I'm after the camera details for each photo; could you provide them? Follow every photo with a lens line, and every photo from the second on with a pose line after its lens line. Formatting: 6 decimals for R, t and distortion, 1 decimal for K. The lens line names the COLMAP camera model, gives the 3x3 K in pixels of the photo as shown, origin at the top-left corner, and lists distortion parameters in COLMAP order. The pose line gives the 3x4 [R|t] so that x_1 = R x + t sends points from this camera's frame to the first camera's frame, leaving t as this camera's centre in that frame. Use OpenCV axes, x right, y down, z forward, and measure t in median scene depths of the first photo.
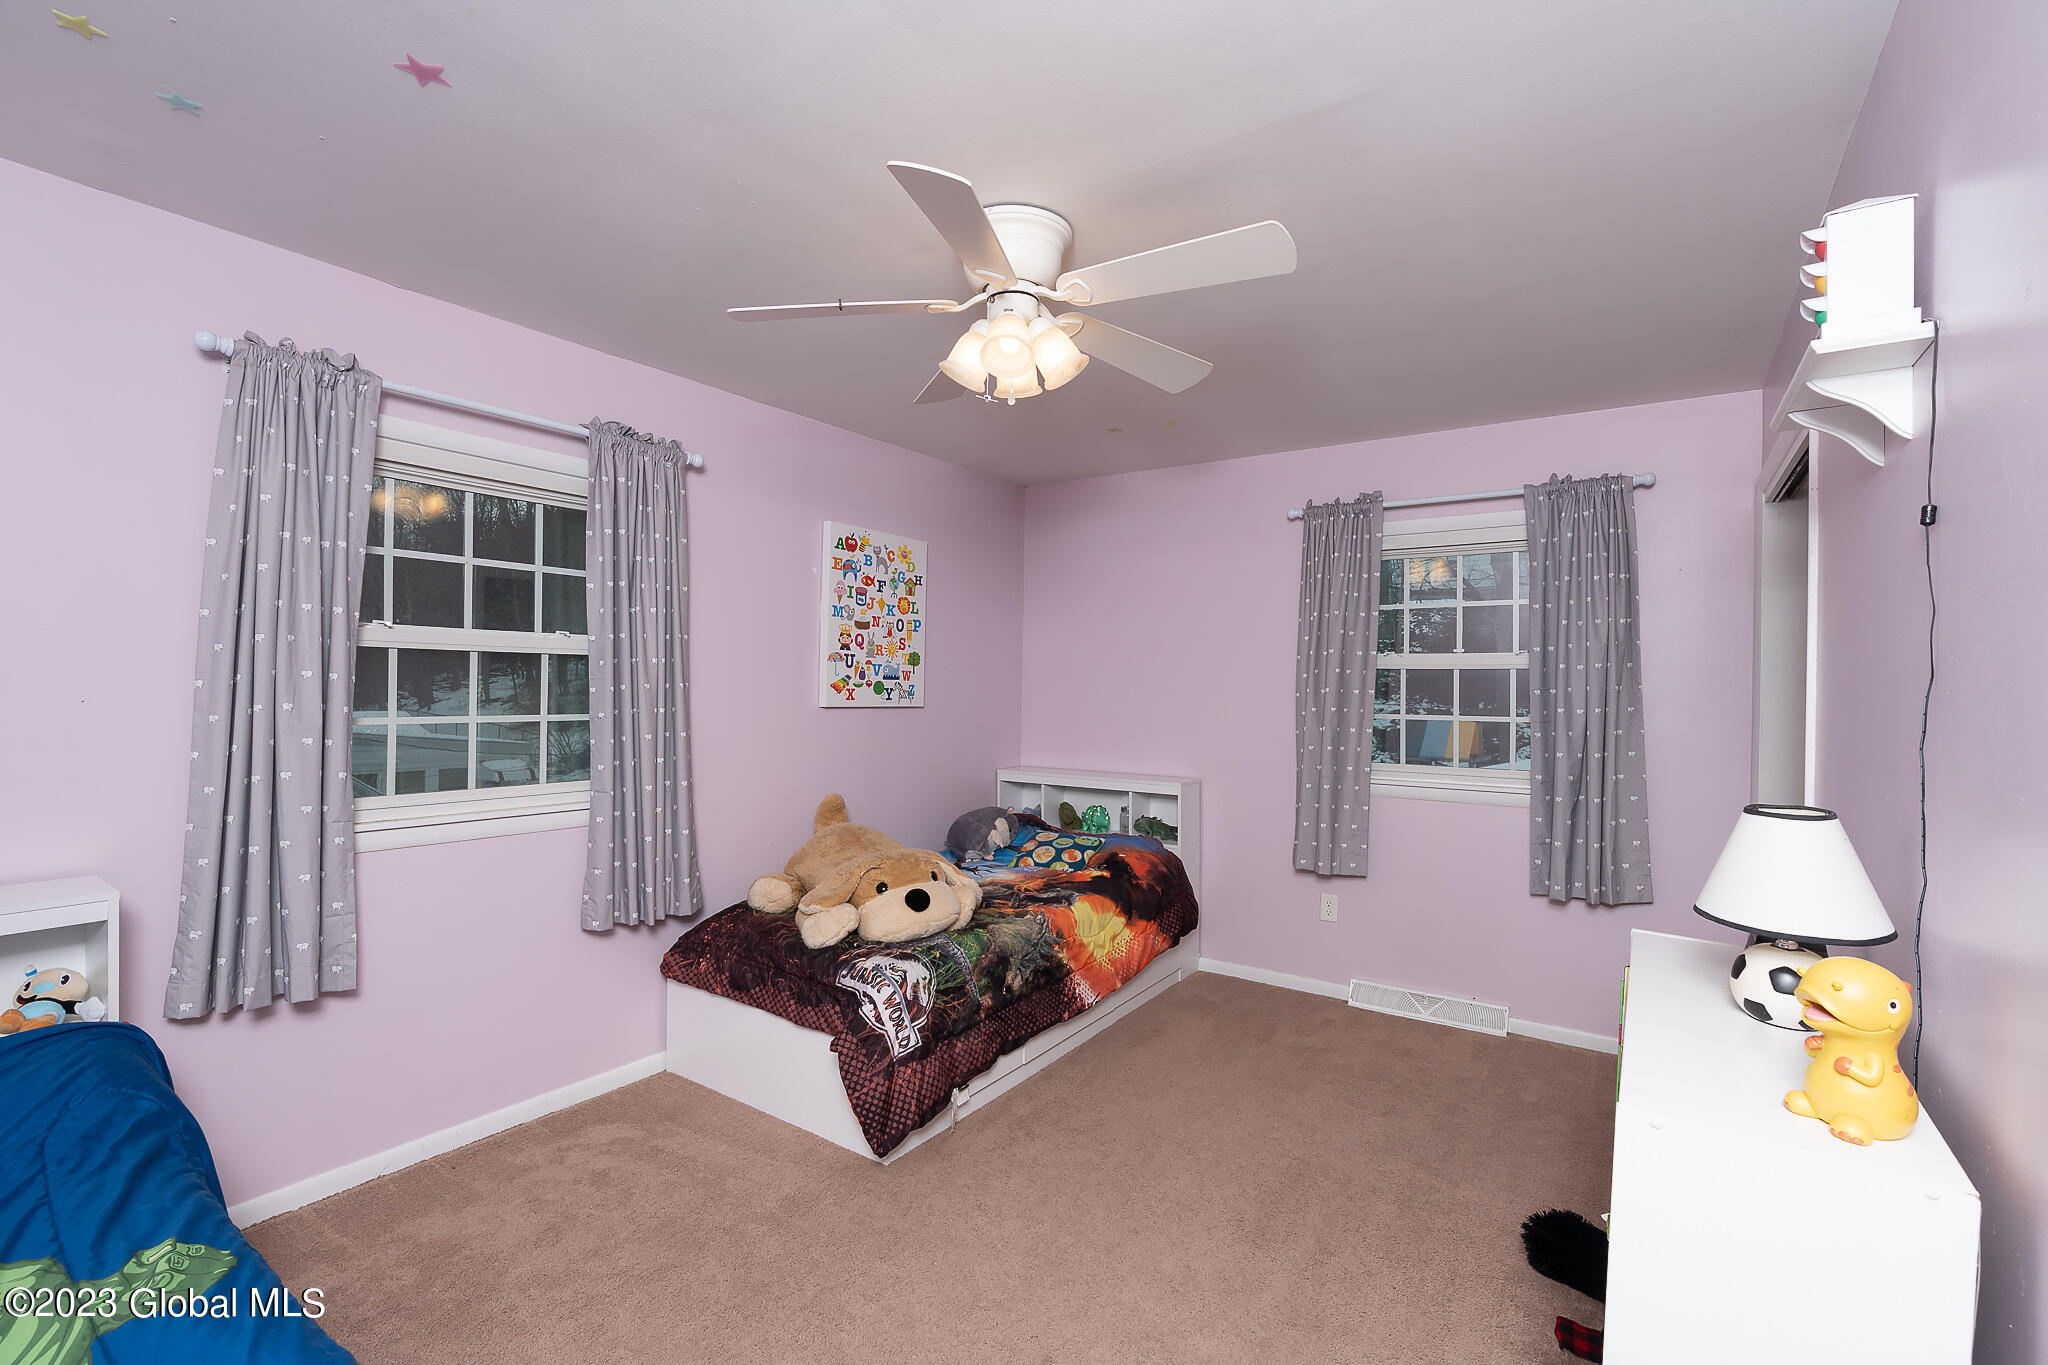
lens RADIAL K [[904.2, 0, 1024.0], [0, 904.2, 682.5], [0, 0, 1]] dist [-0.001730, -0.000133]
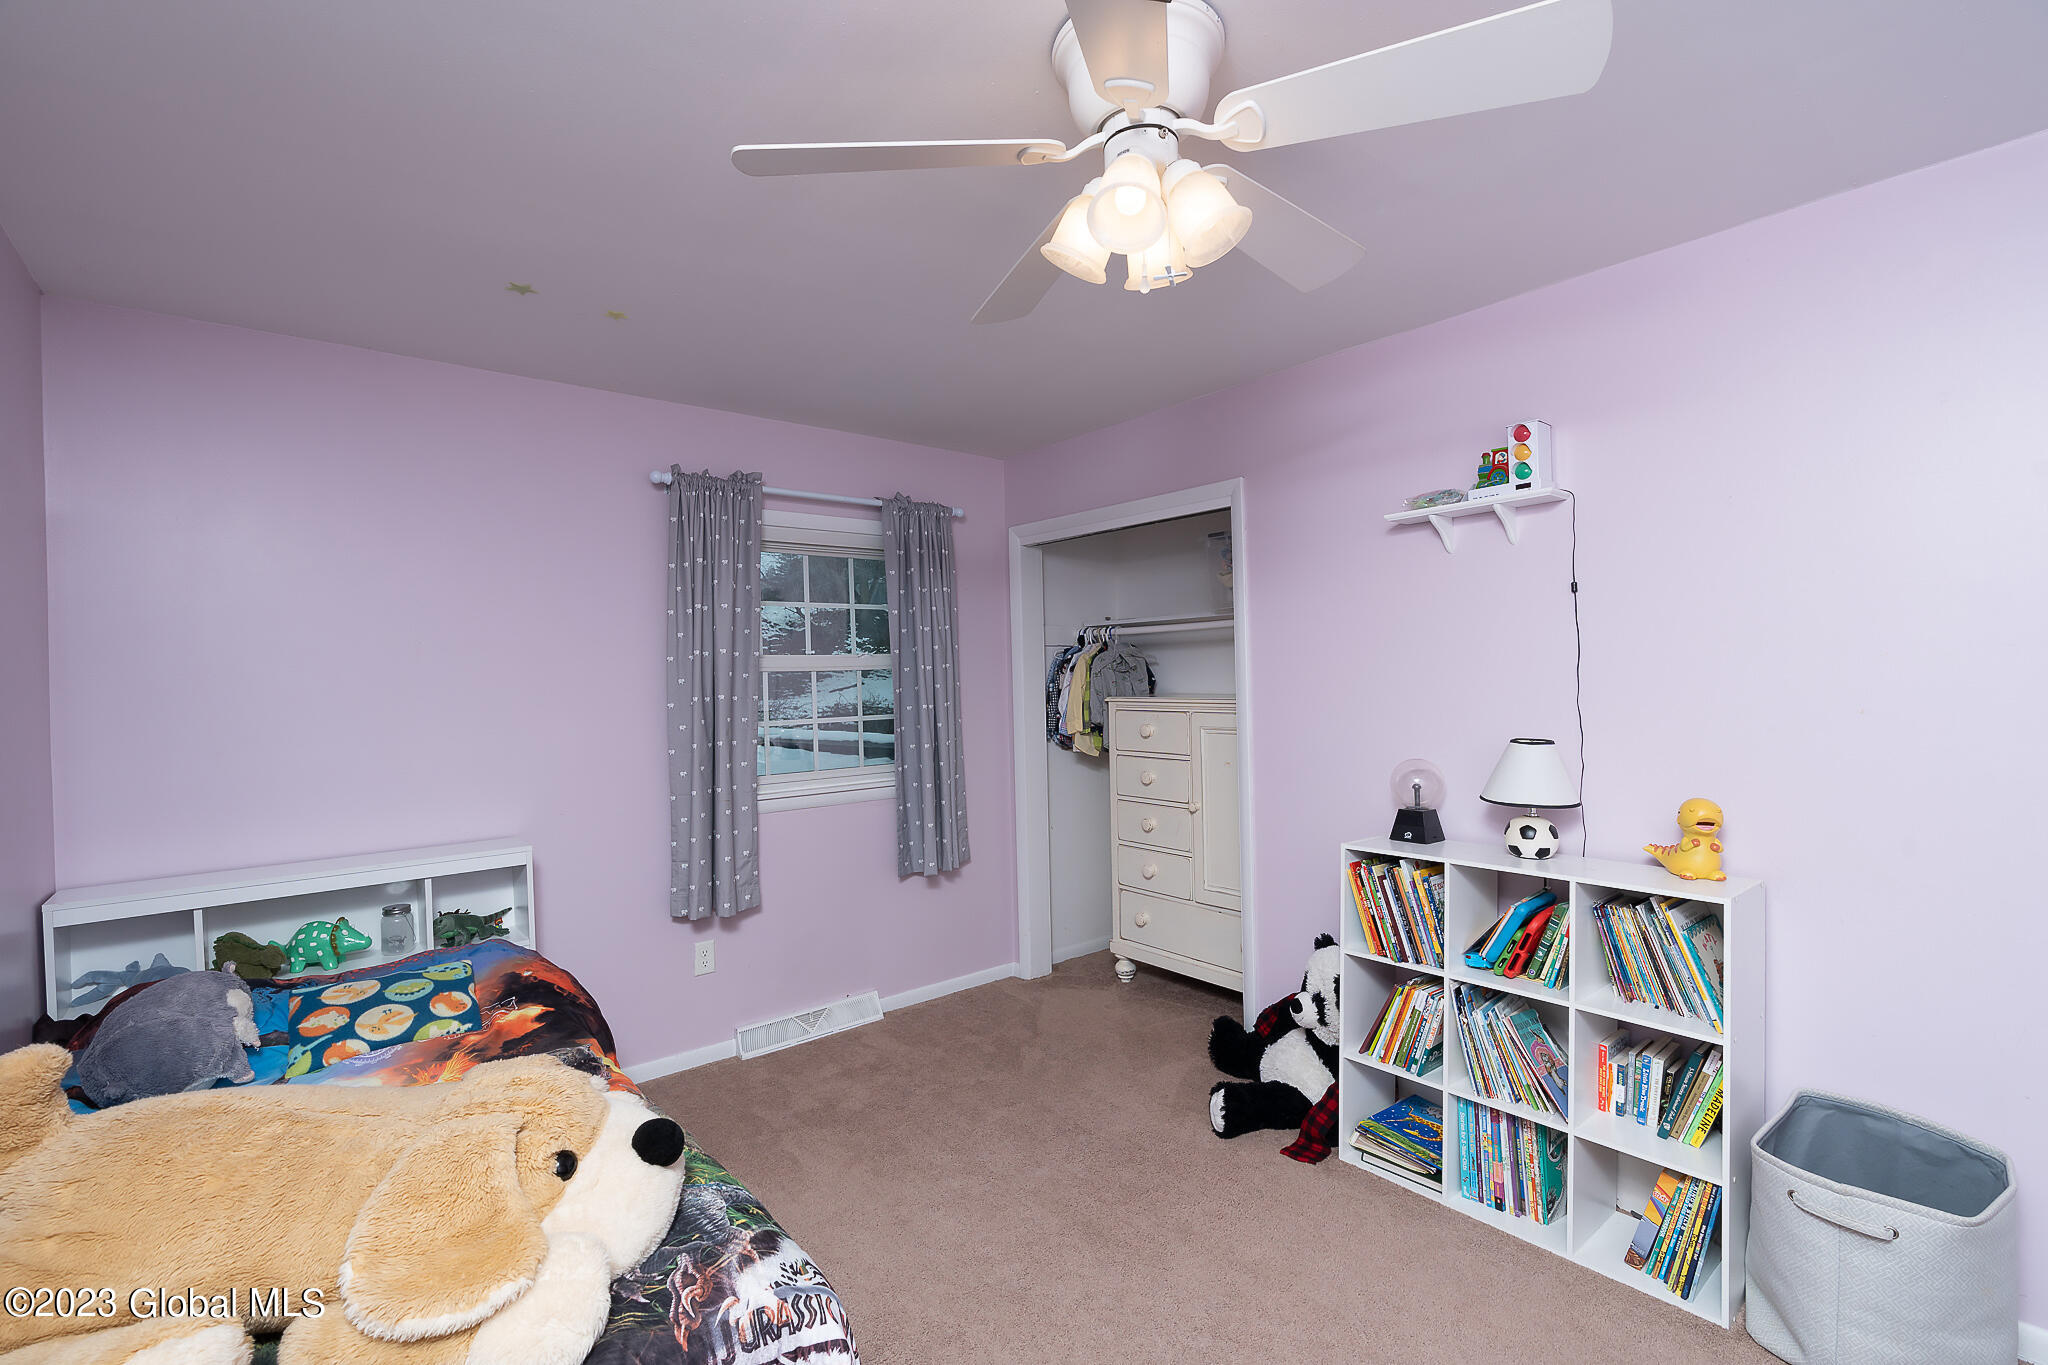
lens RADIAL K [[904.2, 0, 1024.0], [0, 904.2, 682.5], [0, 0, 1]] dist [-0.001730, -0.000133]
pose [[0.269837, -0.018634, 0.962726, -0.414311], [0.026174, 0.999585, 0.012011, -0.008152], [-0.962550, 0.021957, 0.270213, 0.520916]]
